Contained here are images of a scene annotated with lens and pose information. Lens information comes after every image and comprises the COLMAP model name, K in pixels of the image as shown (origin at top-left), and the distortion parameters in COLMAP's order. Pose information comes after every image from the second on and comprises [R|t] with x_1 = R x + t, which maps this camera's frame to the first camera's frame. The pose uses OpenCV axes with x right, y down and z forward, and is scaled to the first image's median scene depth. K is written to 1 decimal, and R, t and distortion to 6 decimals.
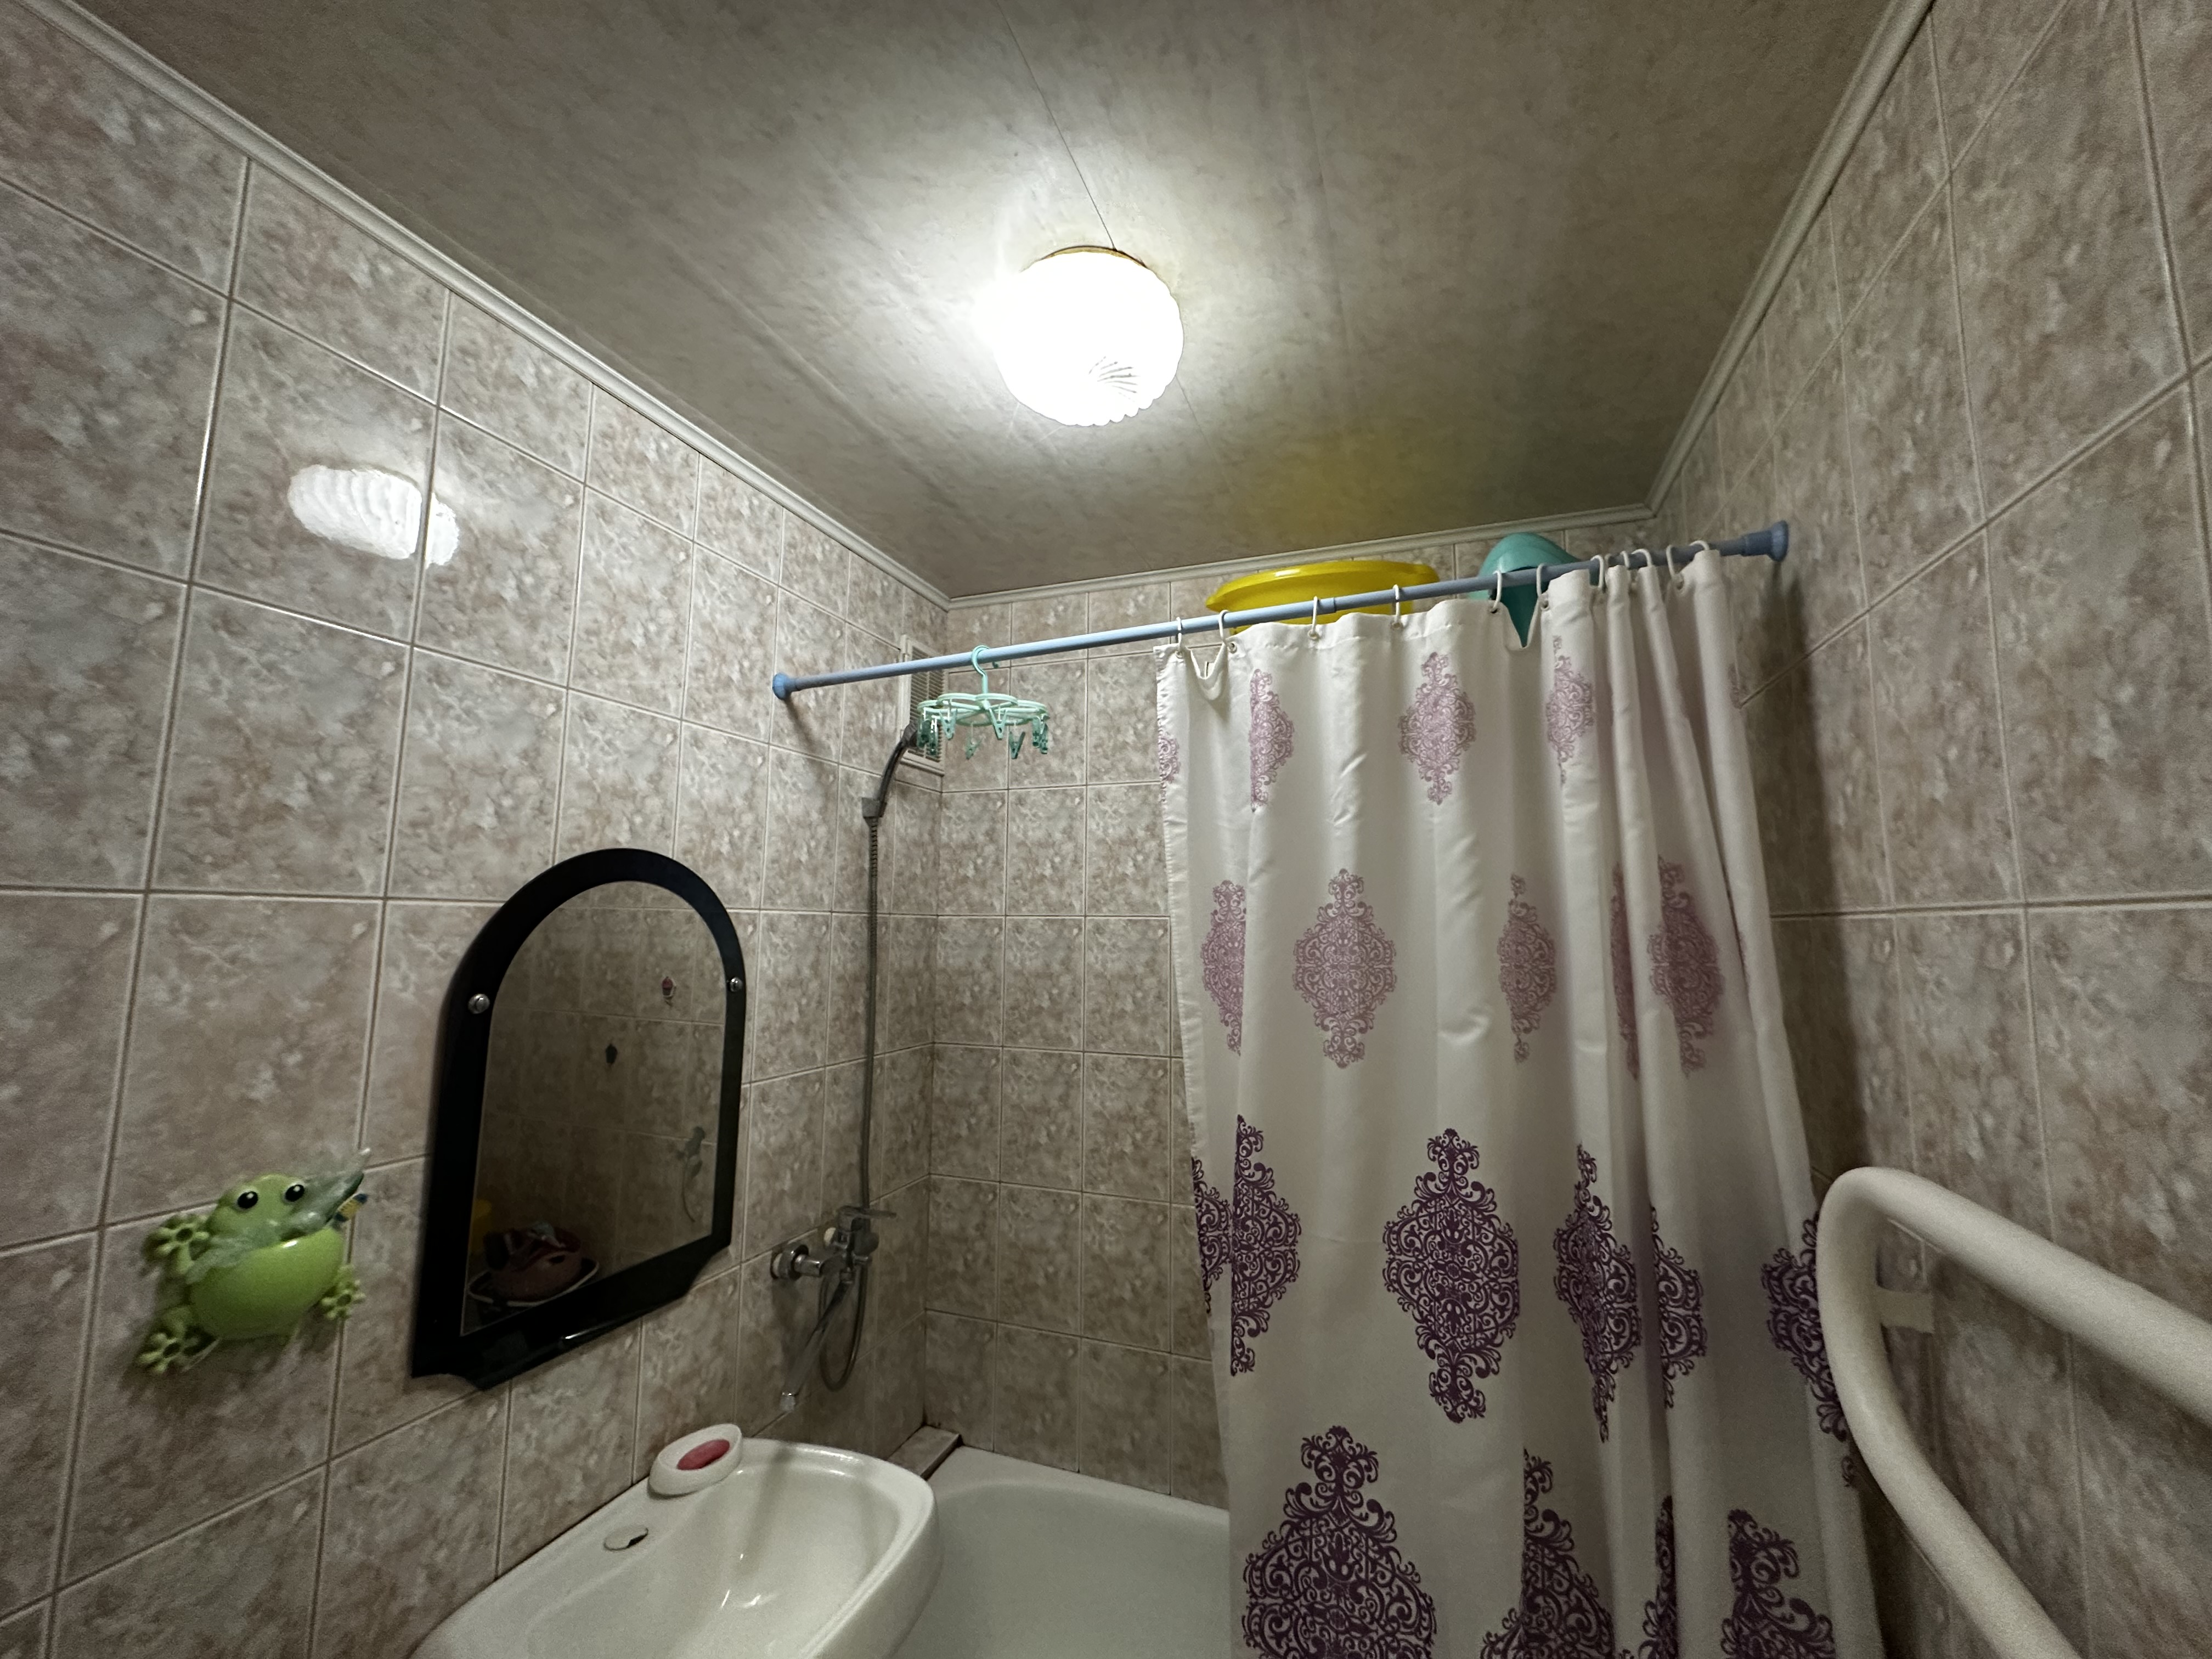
lens RADIAL K [[883.0, 0, 1102.5], [0, 883.0, 827.1], [0, 0, 1]] dist [-0.002036, 0.000274]
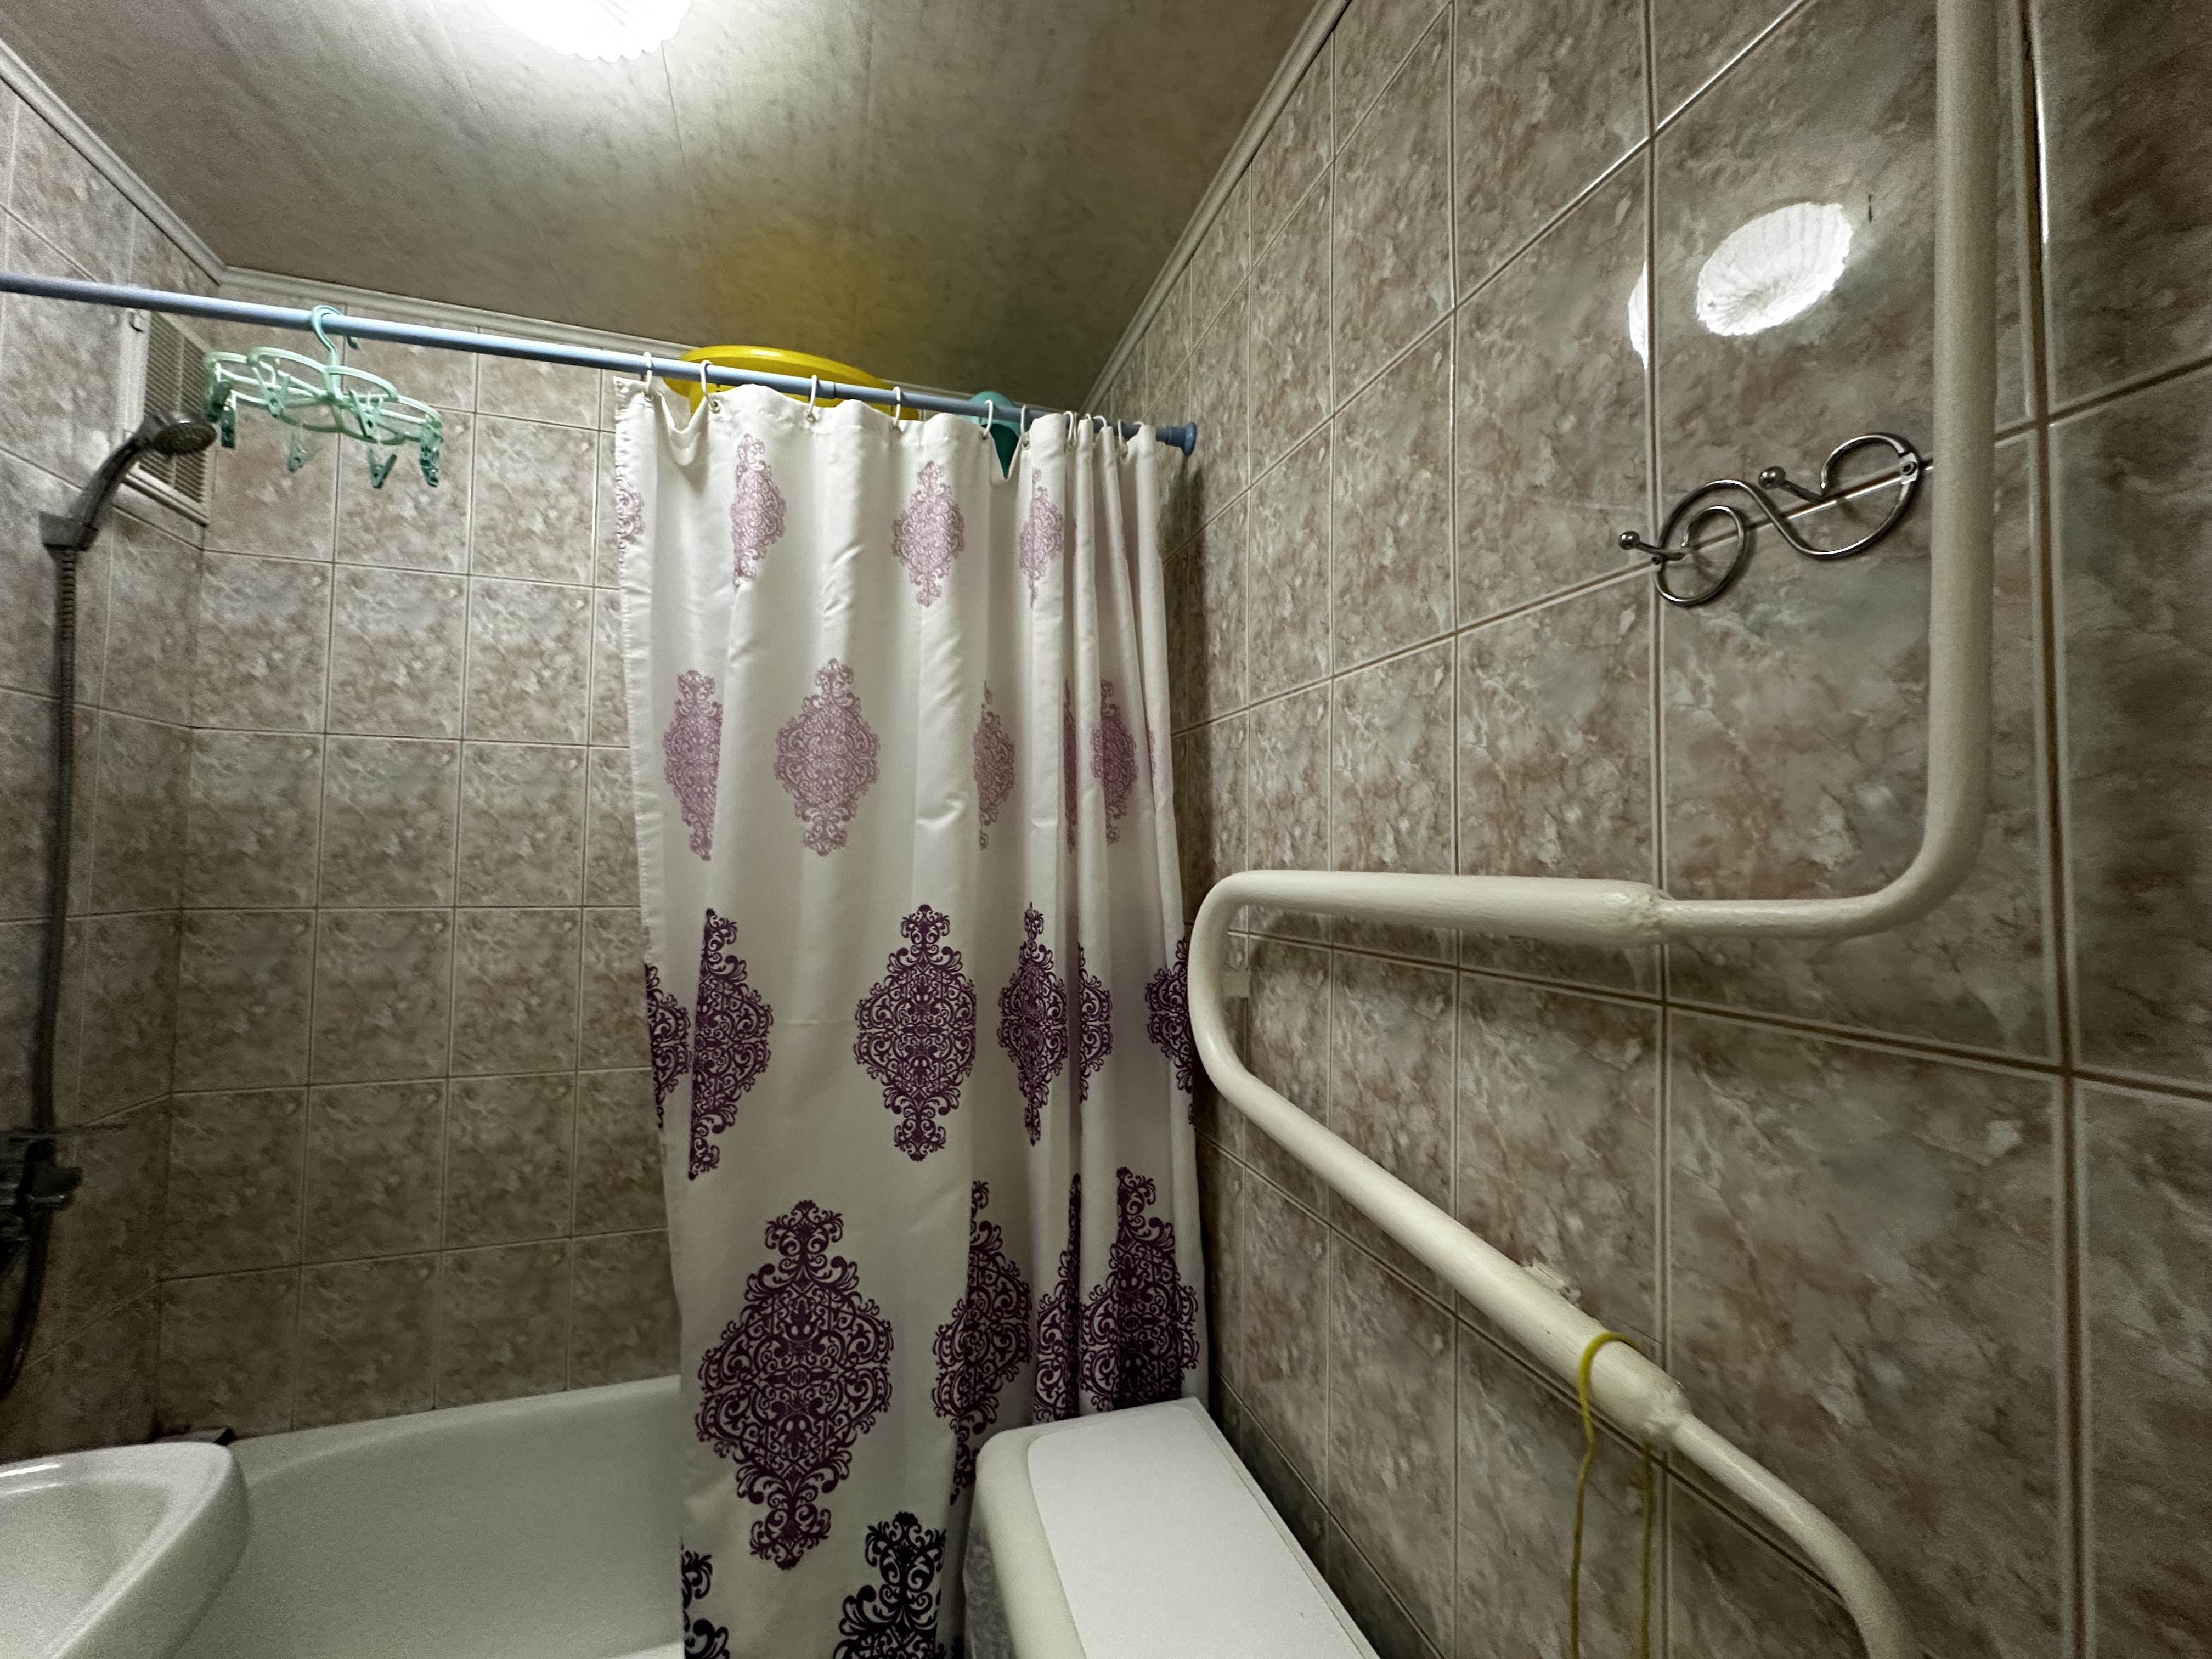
lens RADIAL K [[883.0, 0, 1103.7], [0, 883.0, 826.9], [0, 0, 1]] dist [-0.002036, 0.000274]
pose [[0.782918, 0.026570, 0.621557, -0.098570], [-0.073078, 0.996099, 0.049470, 0.164675], [-0.617818, -0.084153, 0.781806, 0.028225]]
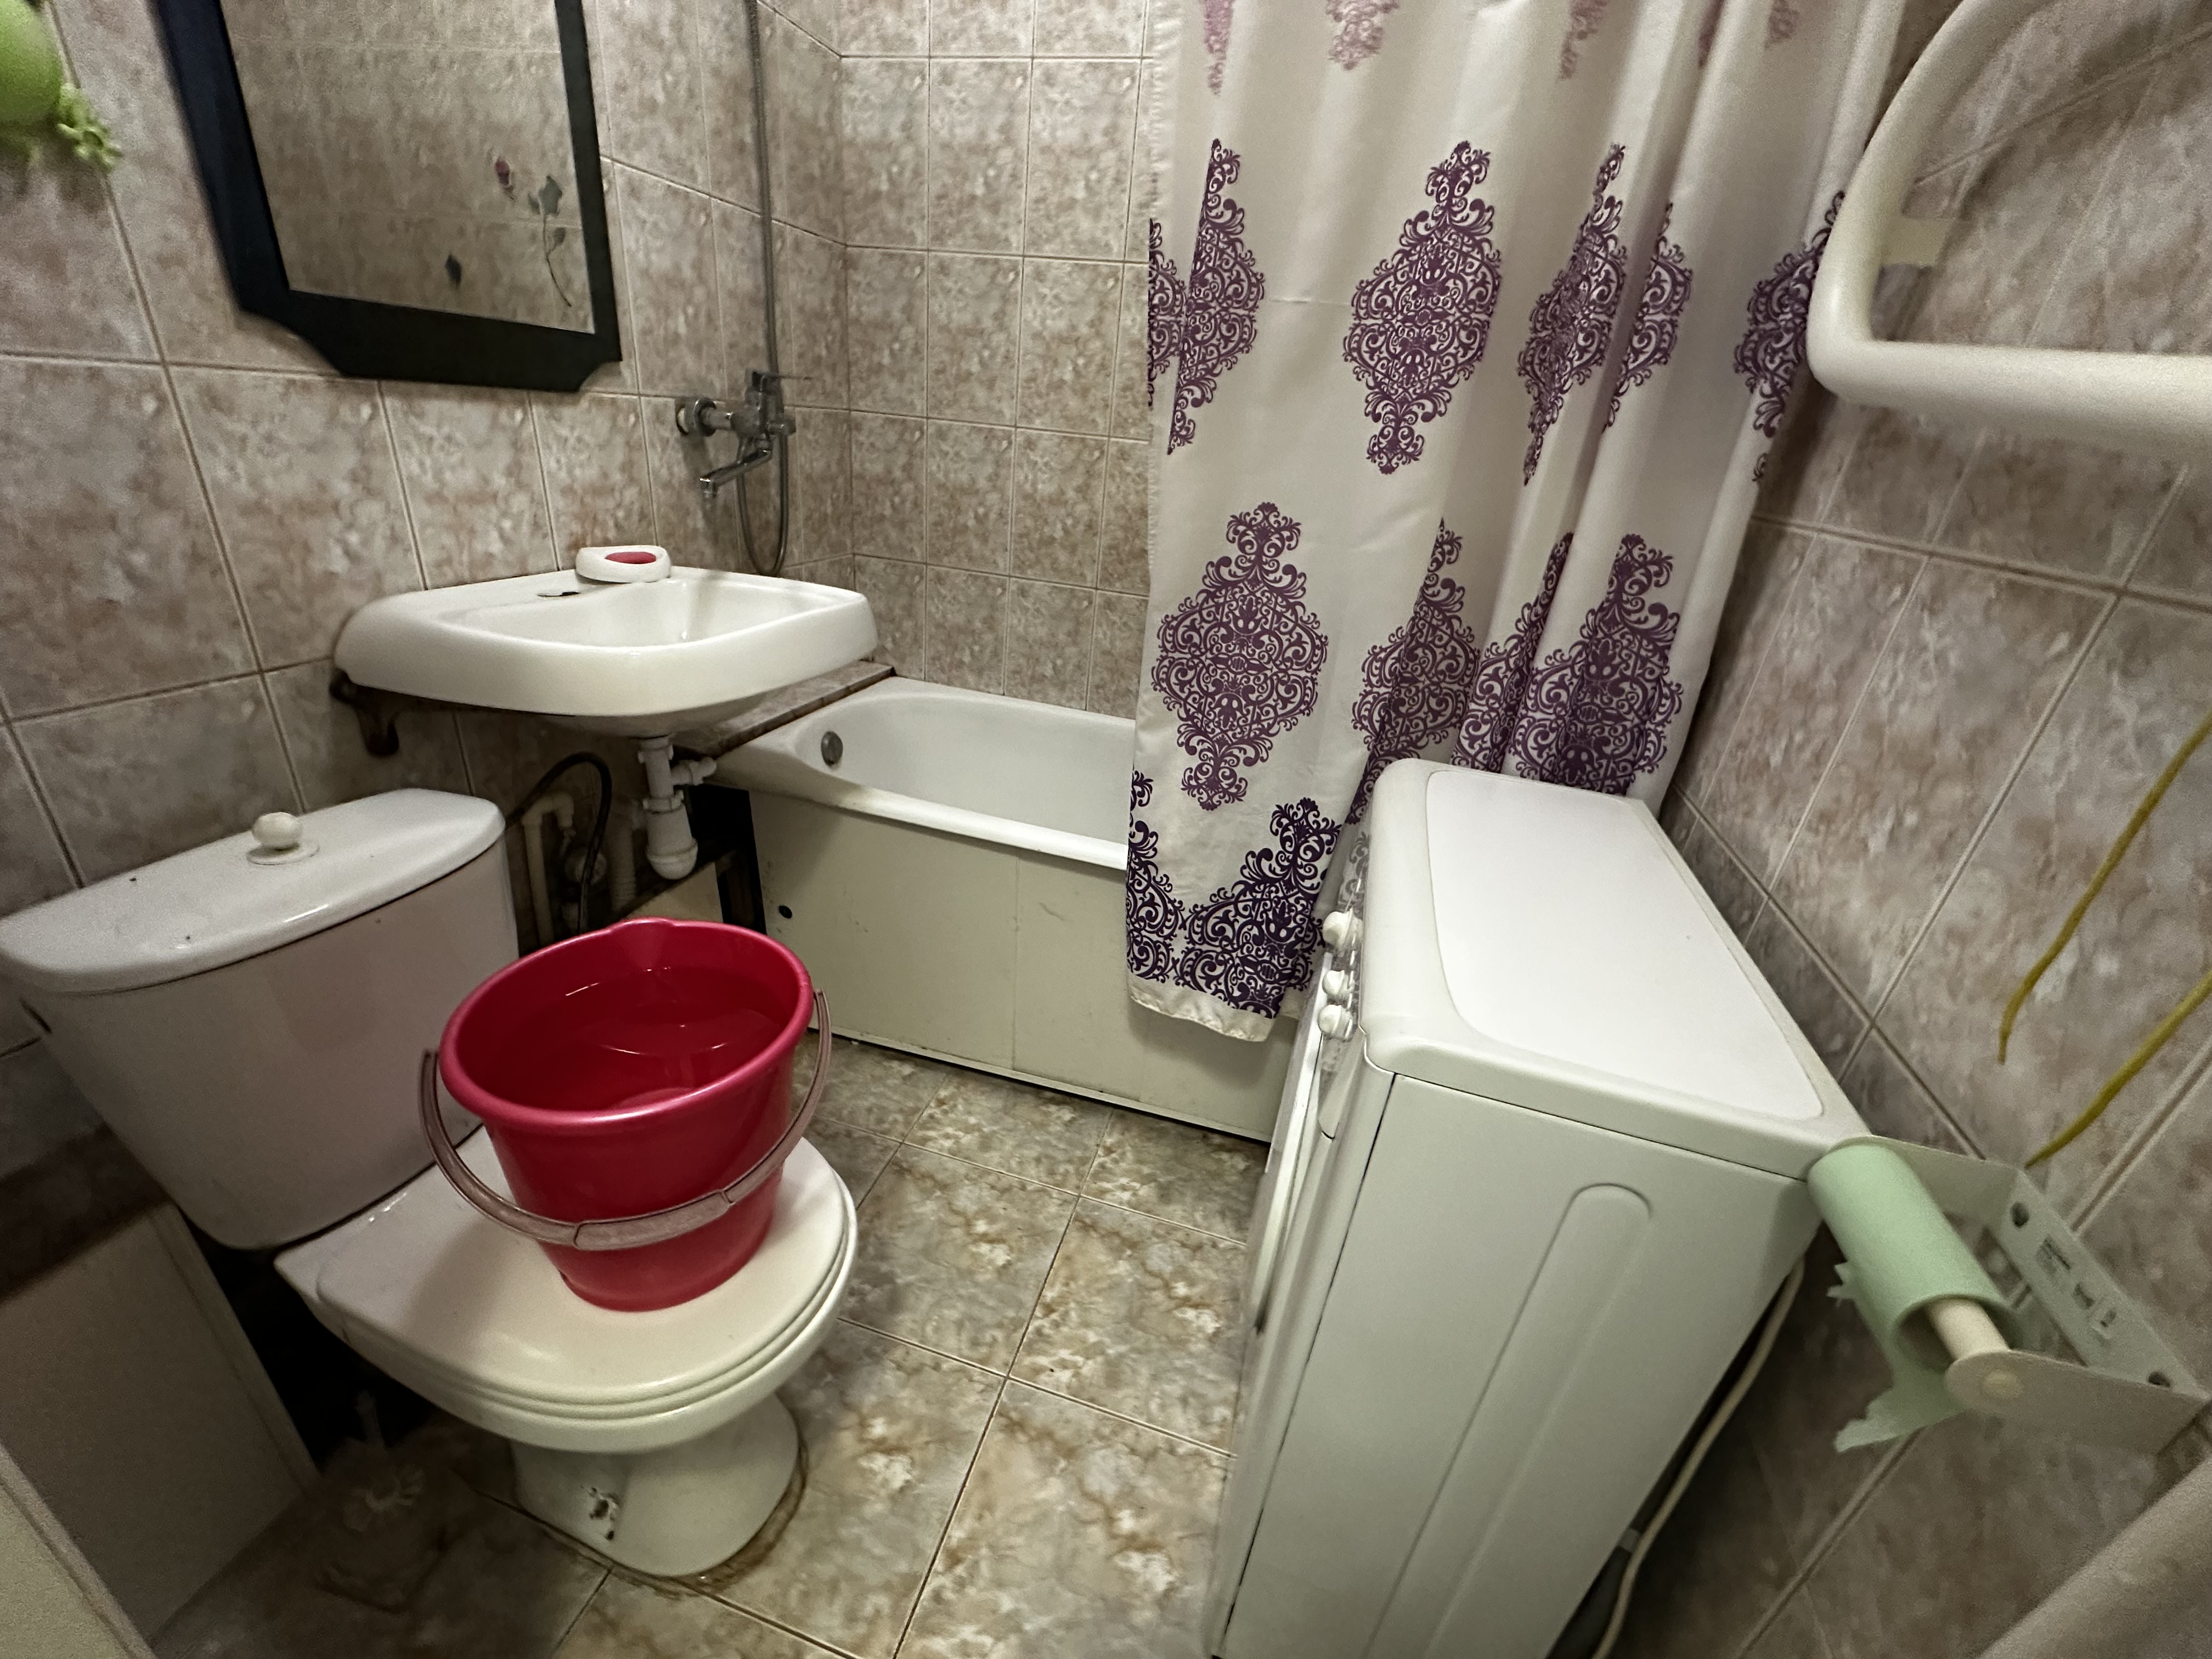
lens RADIAL K [[883.0, 0, 1102.7], [0, 883.0, 826.2], [0, 0, 1]] dist [-0.002036, 0.000274]
pose [[0.994594, 0.046596, 0.092802, 0.002397], [-0.088190, 0.850852, 0.517952, 0.456442], [-0.054827, -0.523336, 0.850361, -0.041662]]
